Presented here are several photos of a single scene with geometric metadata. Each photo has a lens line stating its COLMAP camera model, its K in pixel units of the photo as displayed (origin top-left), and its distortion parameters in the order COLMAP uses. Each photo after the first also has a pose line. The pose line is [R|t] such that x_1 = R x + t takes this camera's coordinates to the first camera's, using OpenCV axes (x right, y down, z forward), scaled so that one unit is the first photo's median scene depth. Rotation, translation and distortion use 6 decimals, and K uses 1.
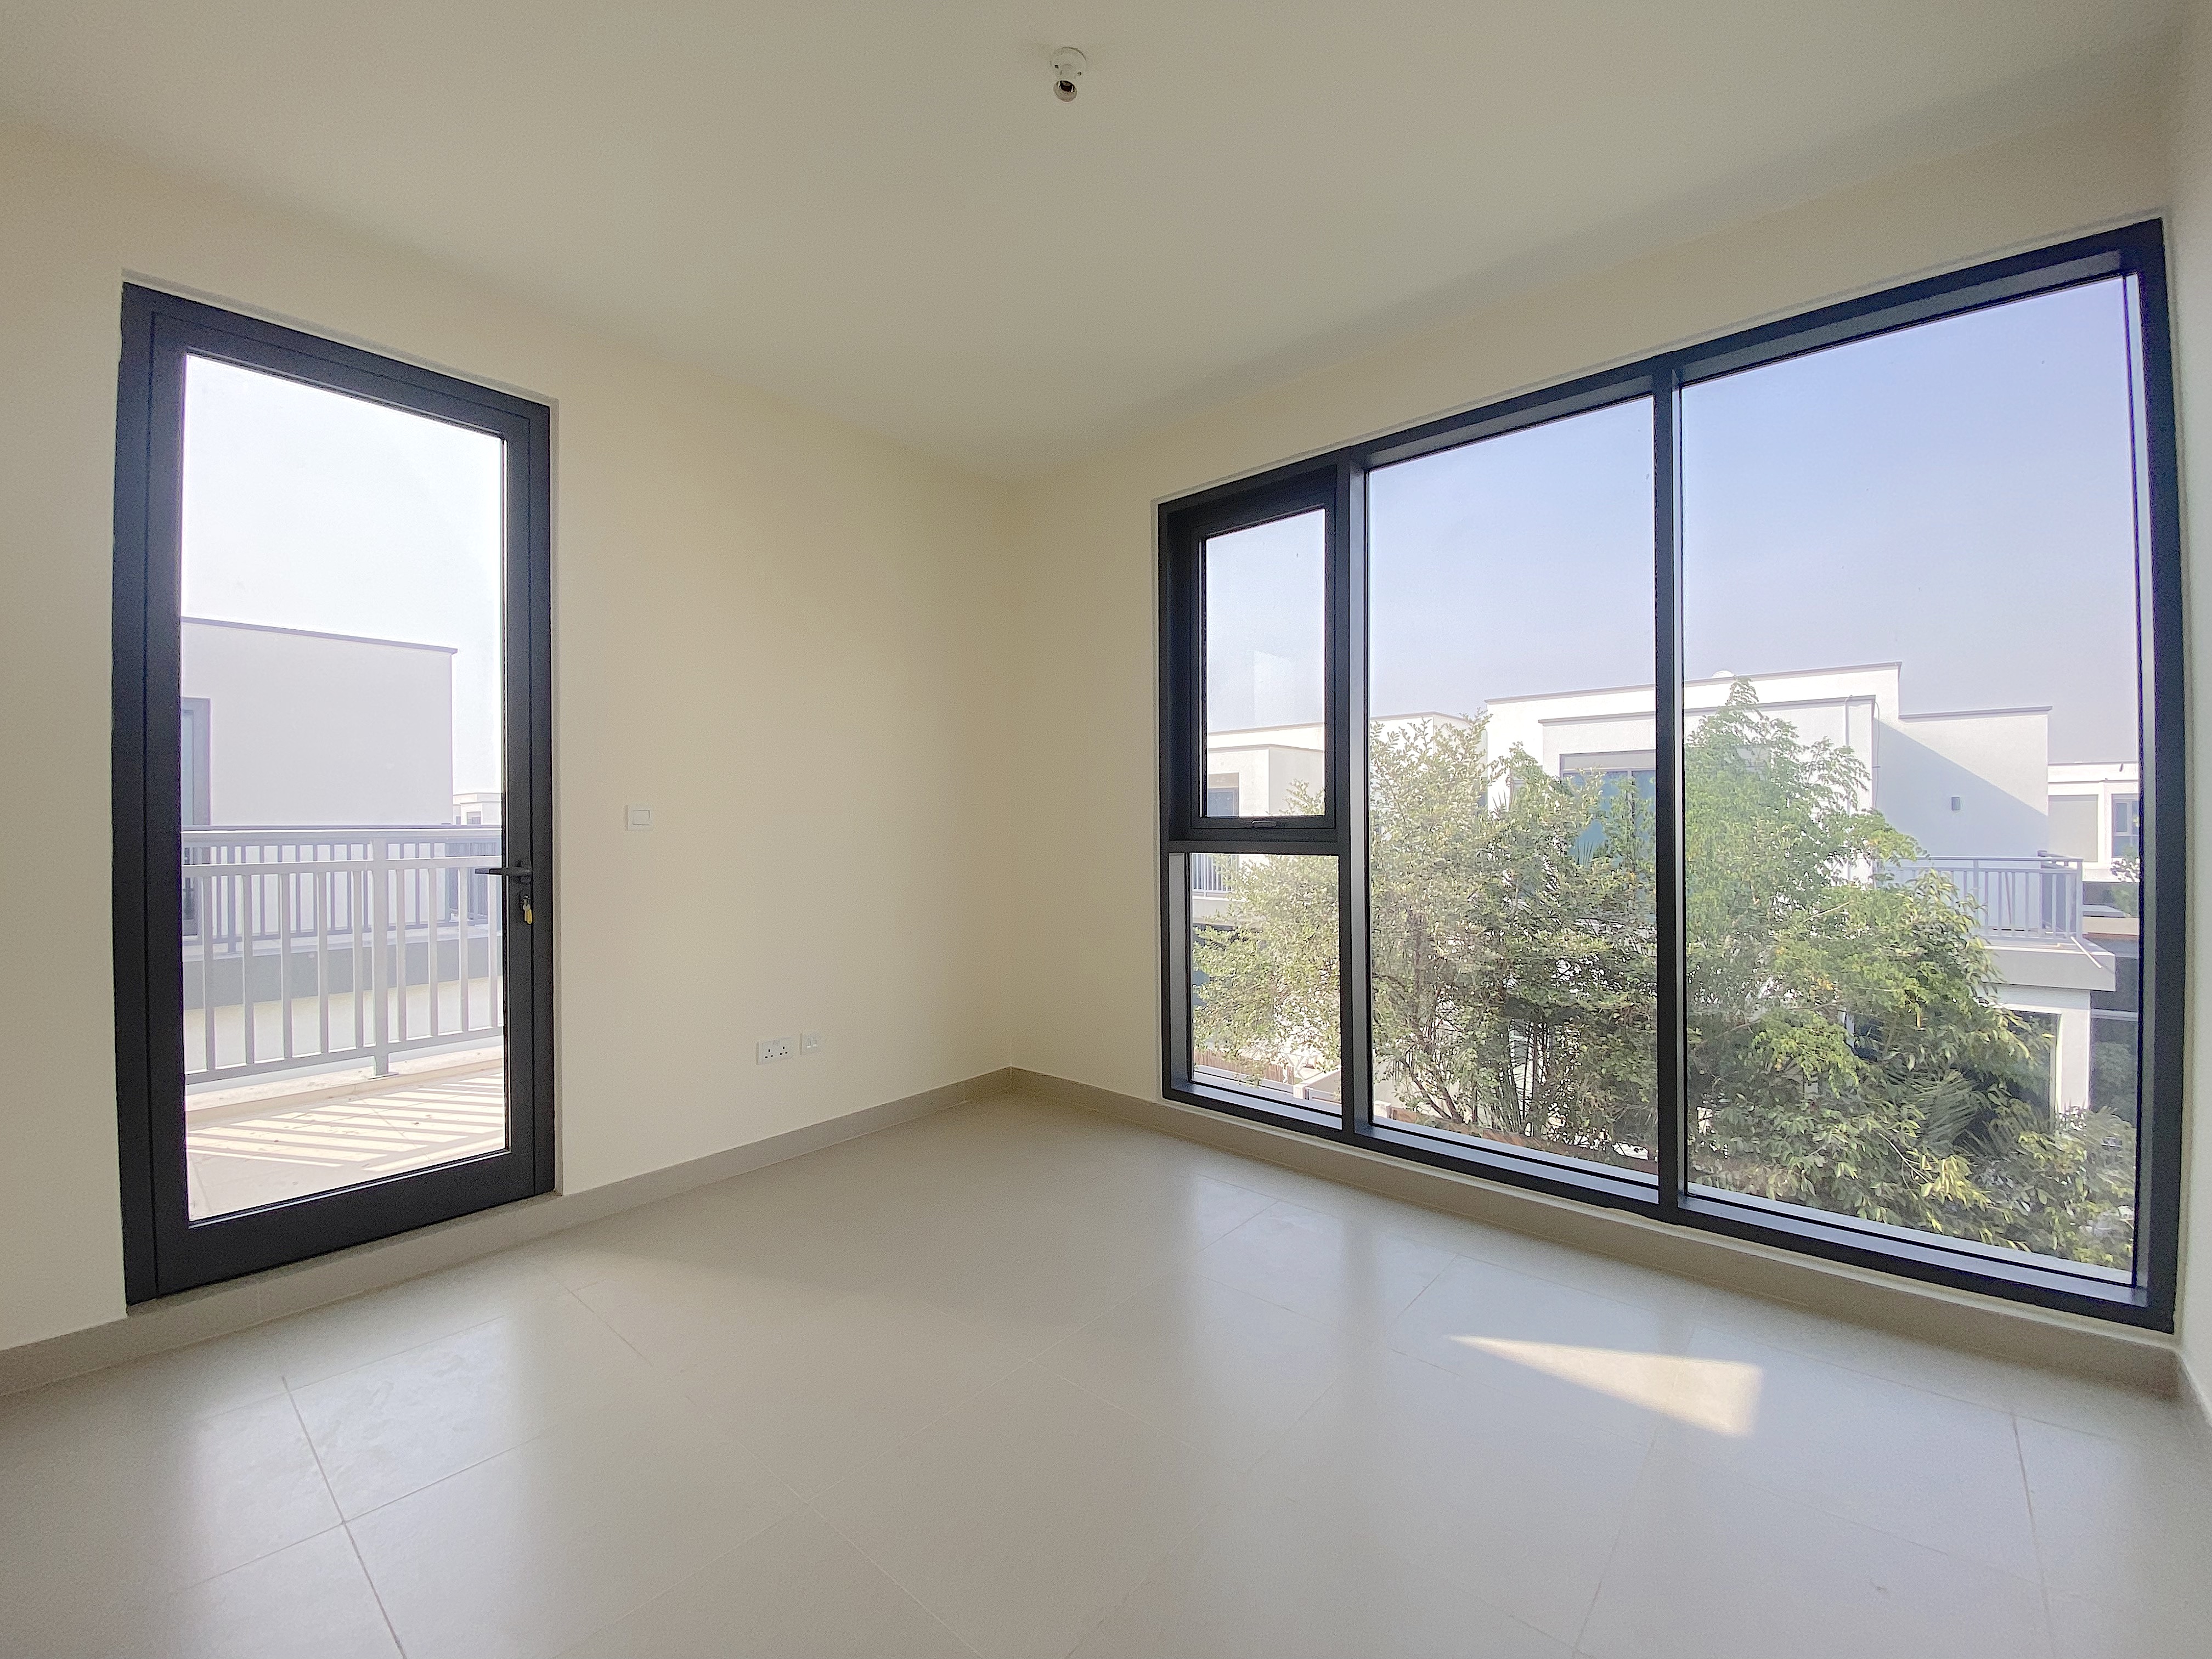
lens RADIAL K [[901.1, 0, 1095.6], [0, 901.1, 825.0], [0, 0, 1]] dist [-0.002316, -0.000312]
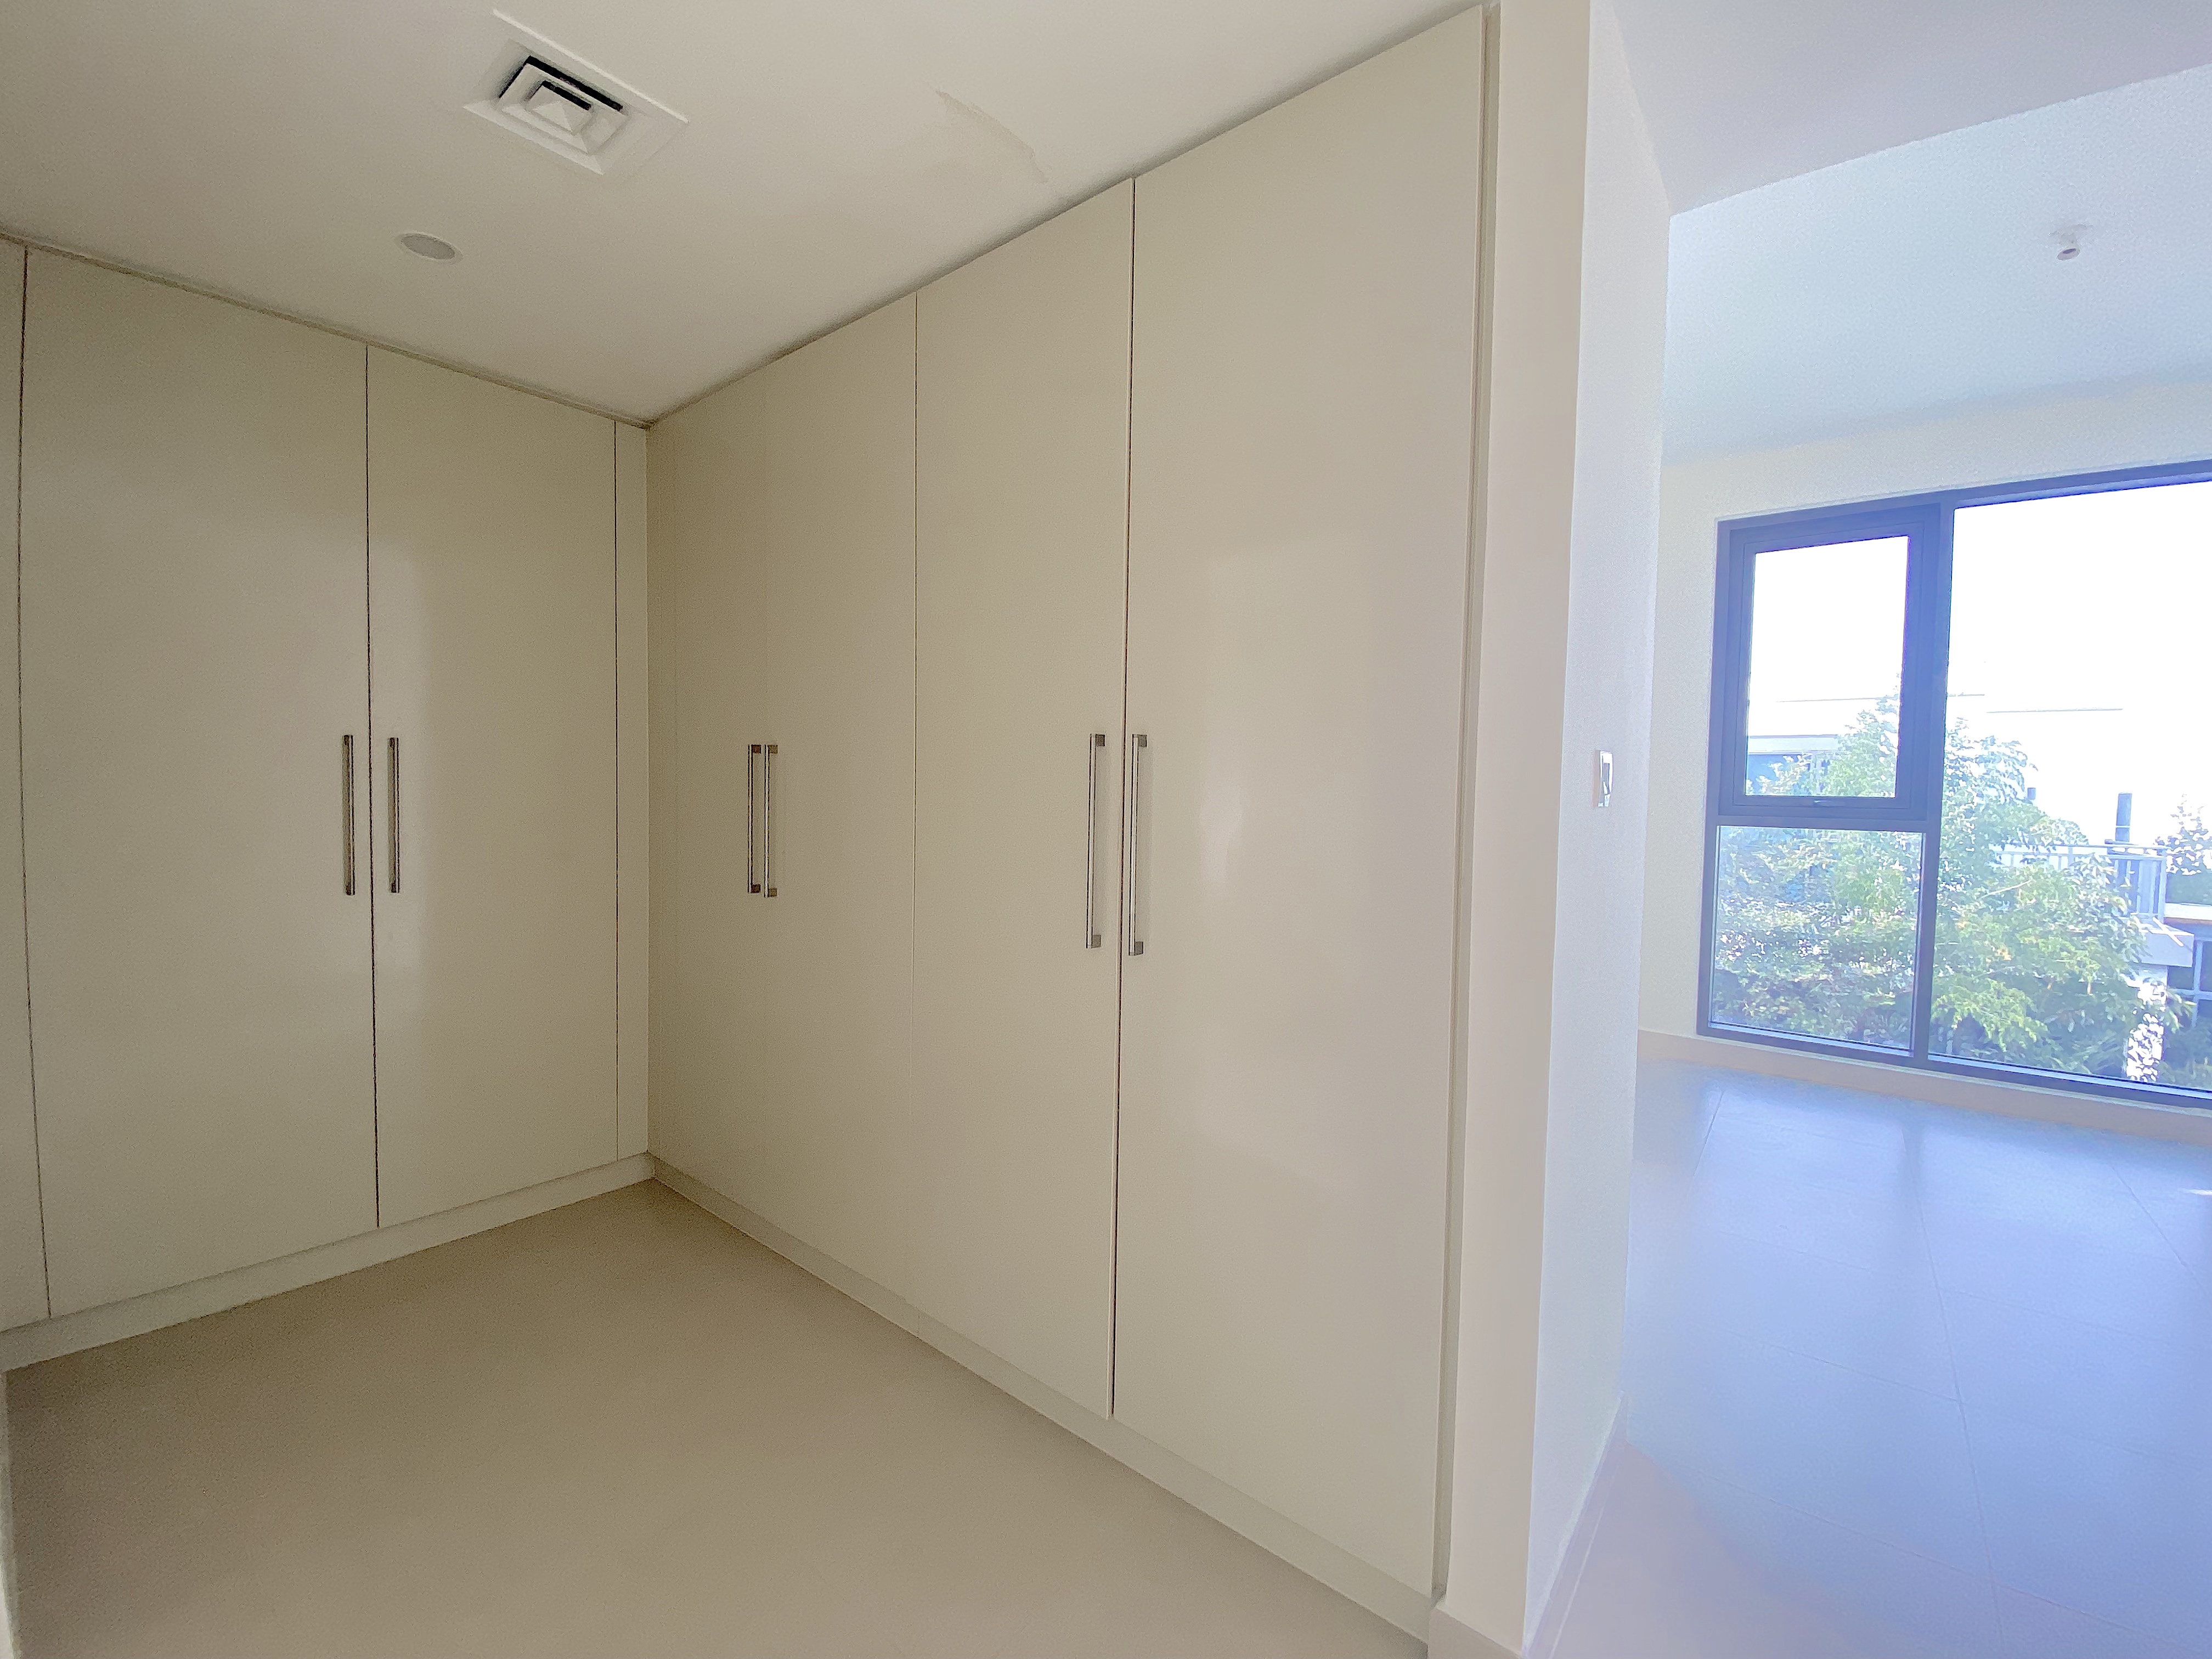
lens RADIAL K [[901.1, 0, 1095.6], [0, 901.1, 825.0], [0, 0, 1]] dist [-0.002316, -0.000312]
pose [[0.998663, 0.025213, 0.045126, -0.771024], [-0.026899, 0.998948, 0.037152, 0.009038], [-0.044141, -0.038316, 0.998290, -0.127052]]
